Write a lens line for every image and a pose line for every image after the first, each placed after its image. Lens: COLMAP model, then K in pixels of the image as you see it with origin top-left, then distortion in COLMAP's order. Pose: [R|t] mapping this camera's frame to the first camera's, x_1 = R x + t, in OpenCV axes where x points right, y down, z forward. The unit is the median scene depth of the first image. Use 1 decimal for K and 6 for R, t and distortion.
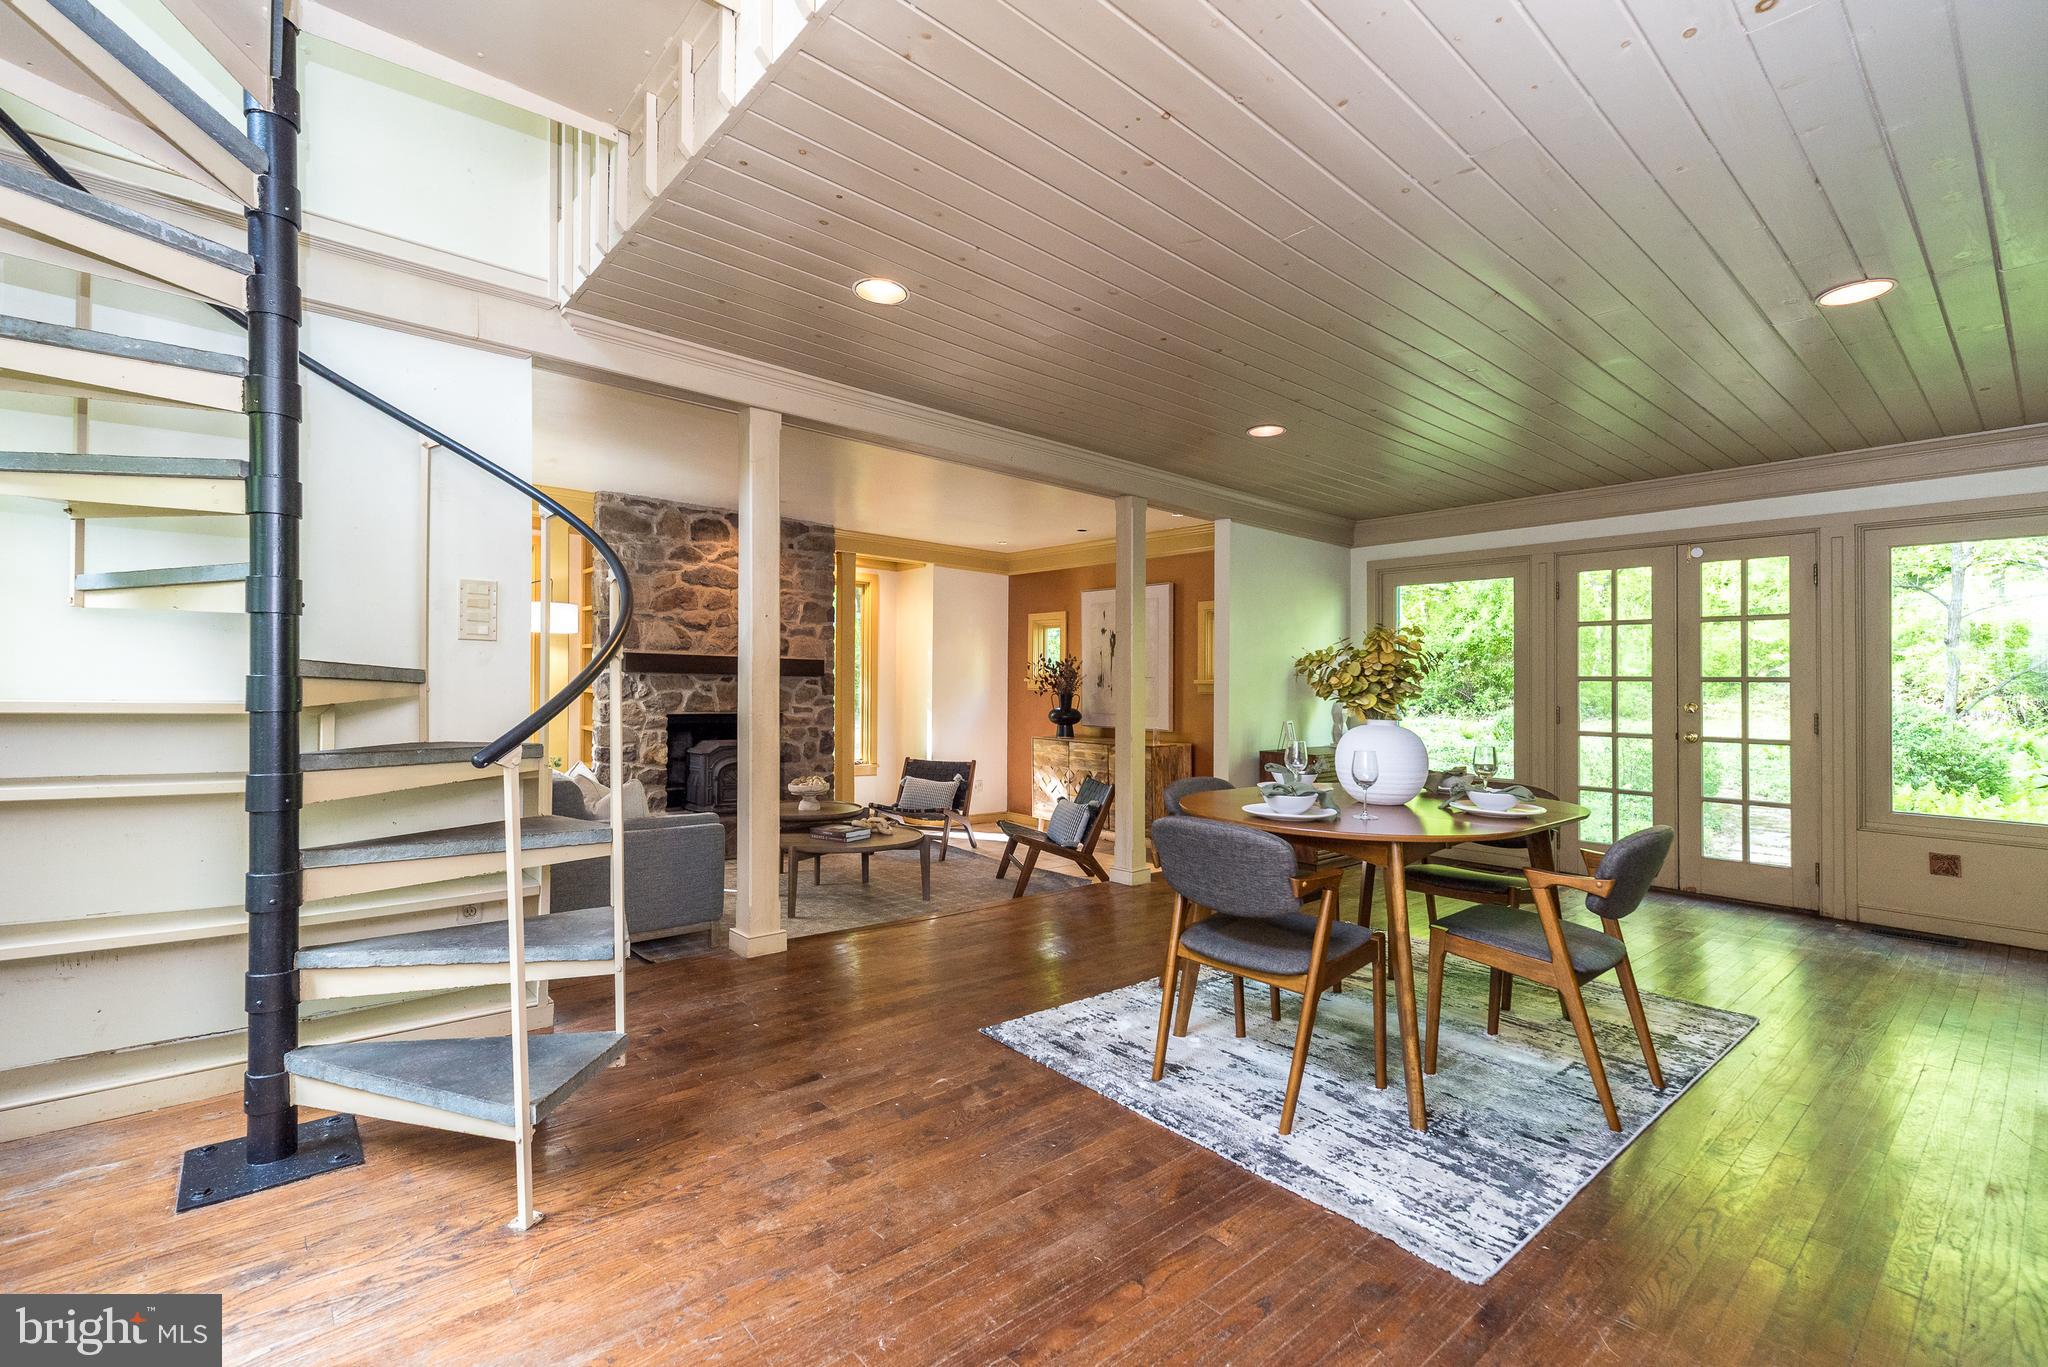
lens RADIAL K [[890.2, 0, 1019.2], [0, 890.2, 693.2], [0, 0, 1]] dist [0.002911, 0.000647]
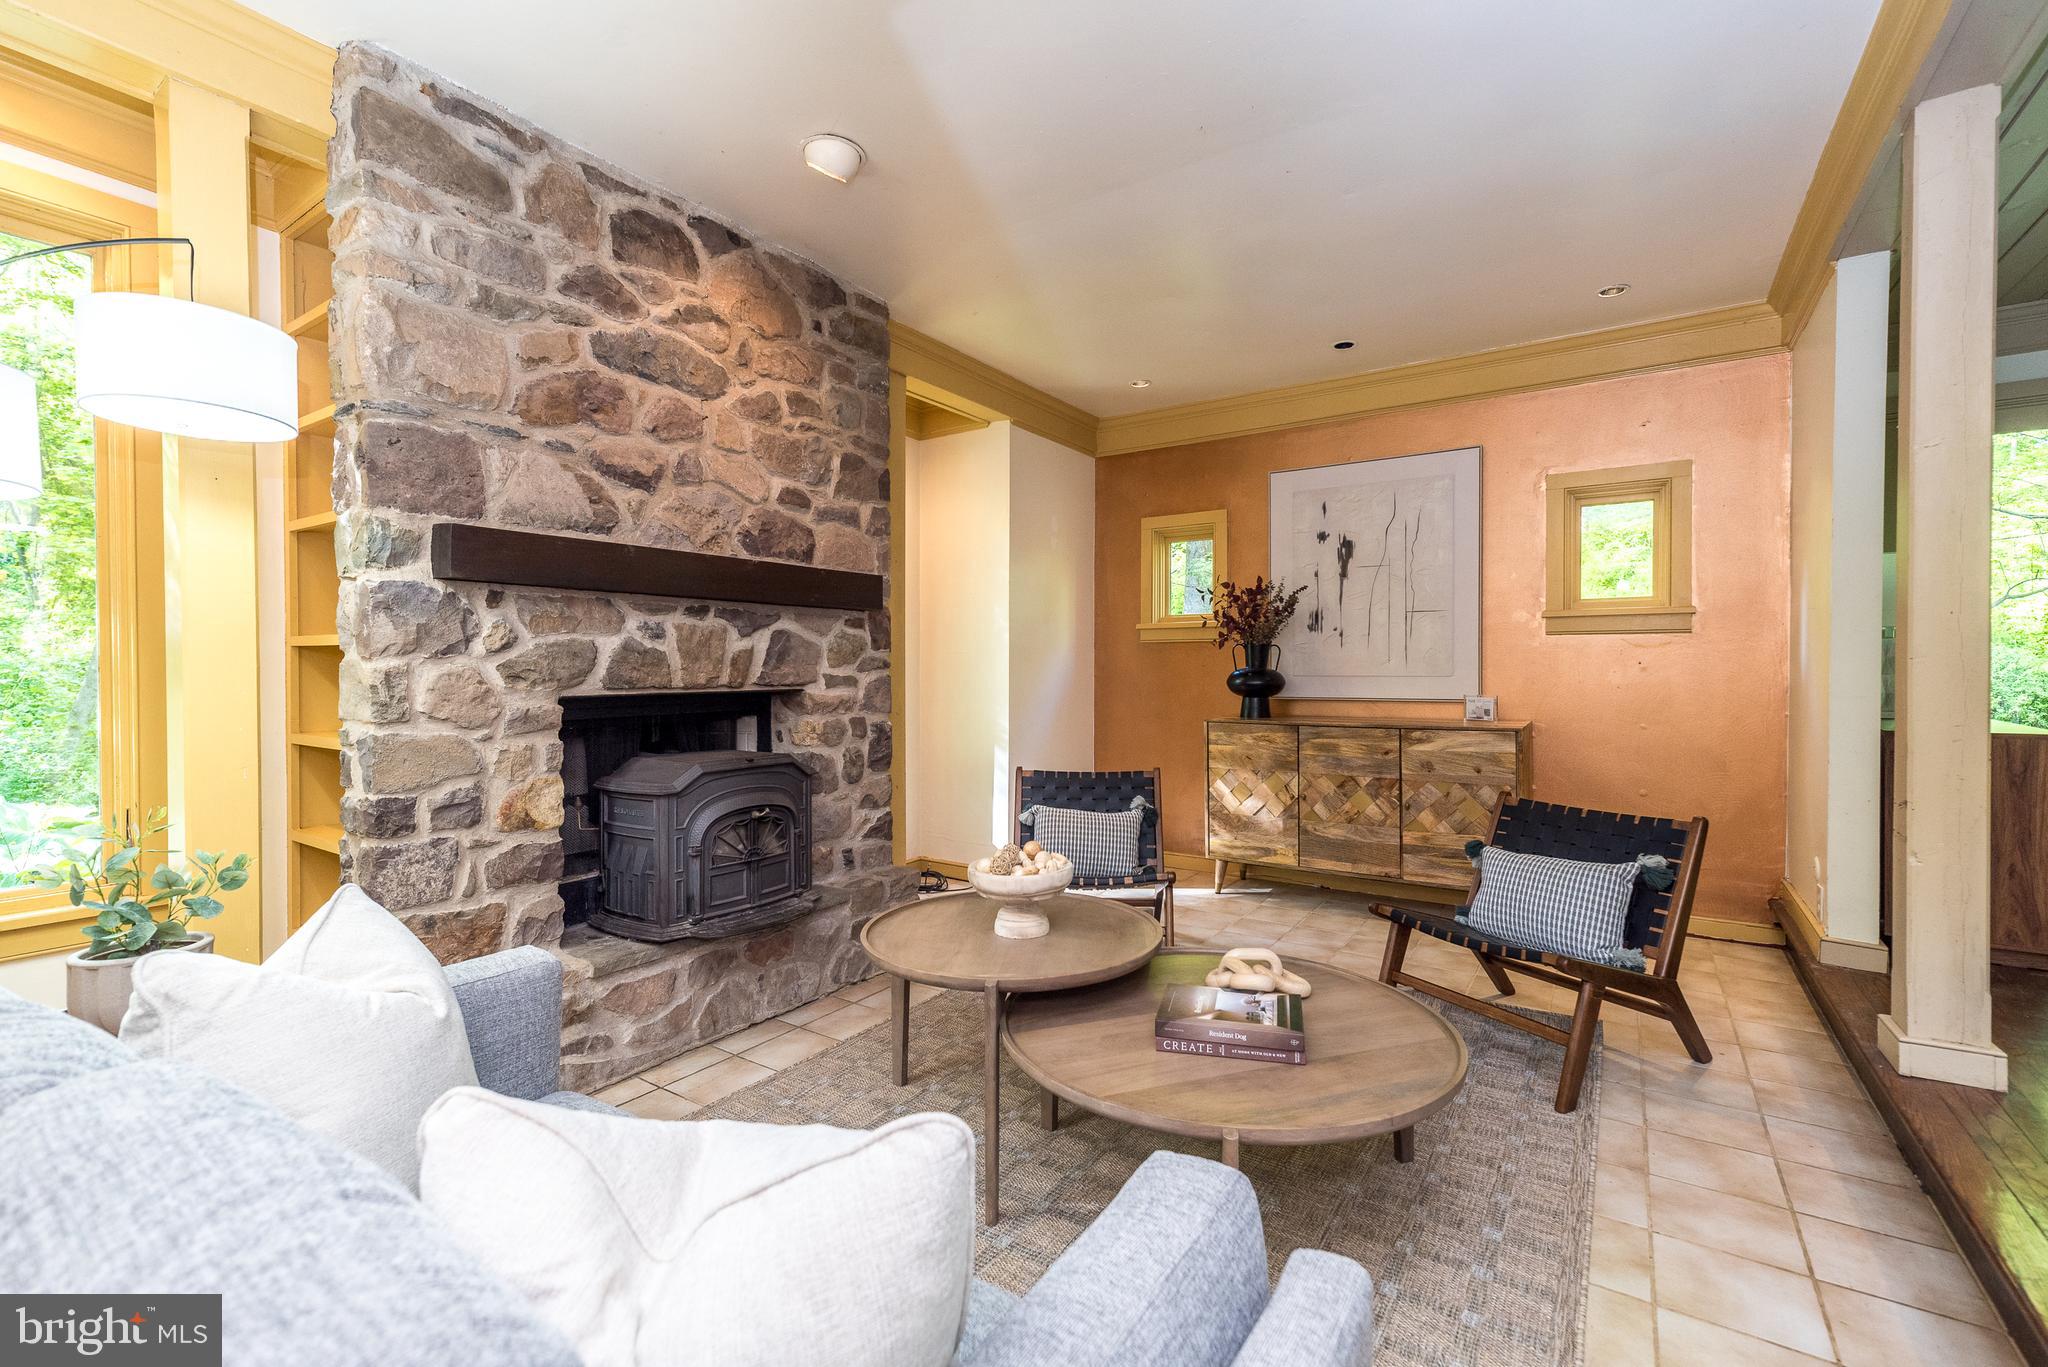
lens RADIAL K [[890.2, 0, 1027.5], [0, 890.2, 672.6], [0, 0, 1]] dist [0.002911, 0.000647]
pose [[0.963743, -0.022763, 0.265860, -0.297599], [0.022386, 0.999740, 0.004446, 0.015720], [-0.265892, 0.001667, 0.964001, 0.563421]]
